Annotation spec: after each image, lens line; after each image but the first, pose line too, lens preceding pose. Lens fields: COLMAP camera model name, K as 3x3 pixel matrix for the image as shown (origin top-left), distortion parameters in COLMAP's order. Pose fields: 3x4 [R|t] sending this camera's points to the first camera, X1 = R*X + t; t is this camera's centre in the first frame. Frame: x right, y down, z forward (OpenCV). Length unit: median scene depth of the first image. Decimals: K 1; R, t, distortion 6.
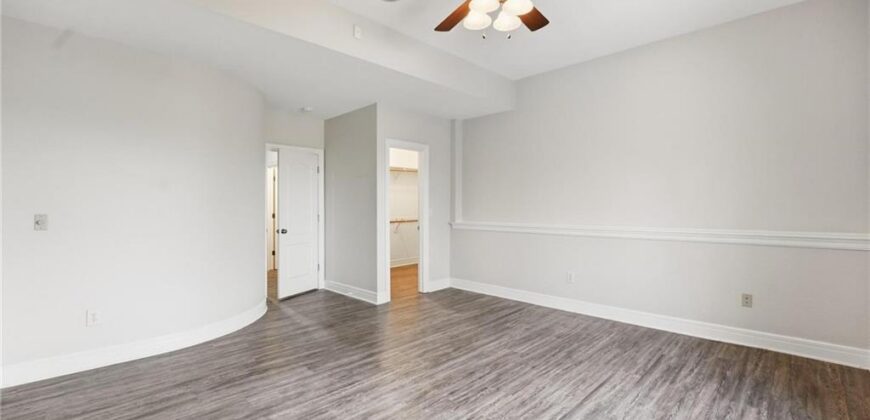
lens RADIAL K [[359.4, 0, 435.1], [0, 359.4, 210.6], [0, 0, 1]] dist [-0.026291, 0.001147]
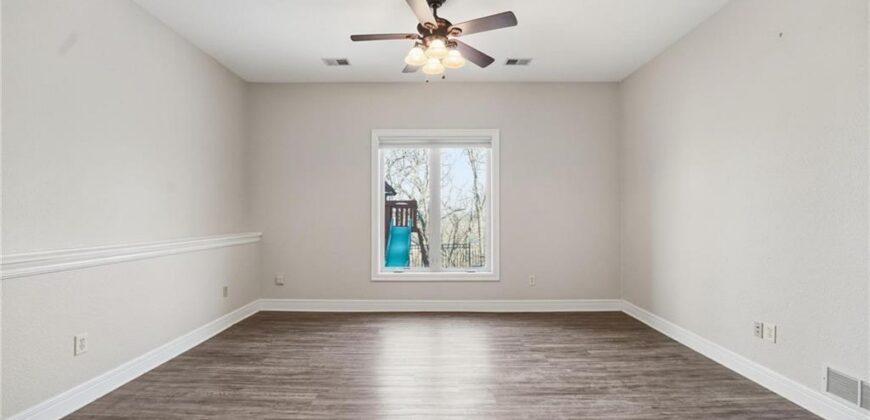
lens RADIAL K [[359.4, 0, 435.6], [0, 359.4, 210.7], [0, 0, 1]] dist [-0.026291, 0.001147]
pose [[-0.691541, -0.000733, 0.722337, -0.543143], [-0.001701, 0.999998, -0.000613, -0.030150], [-0.722335, -0.001653, -0.691541, 1.342402]]
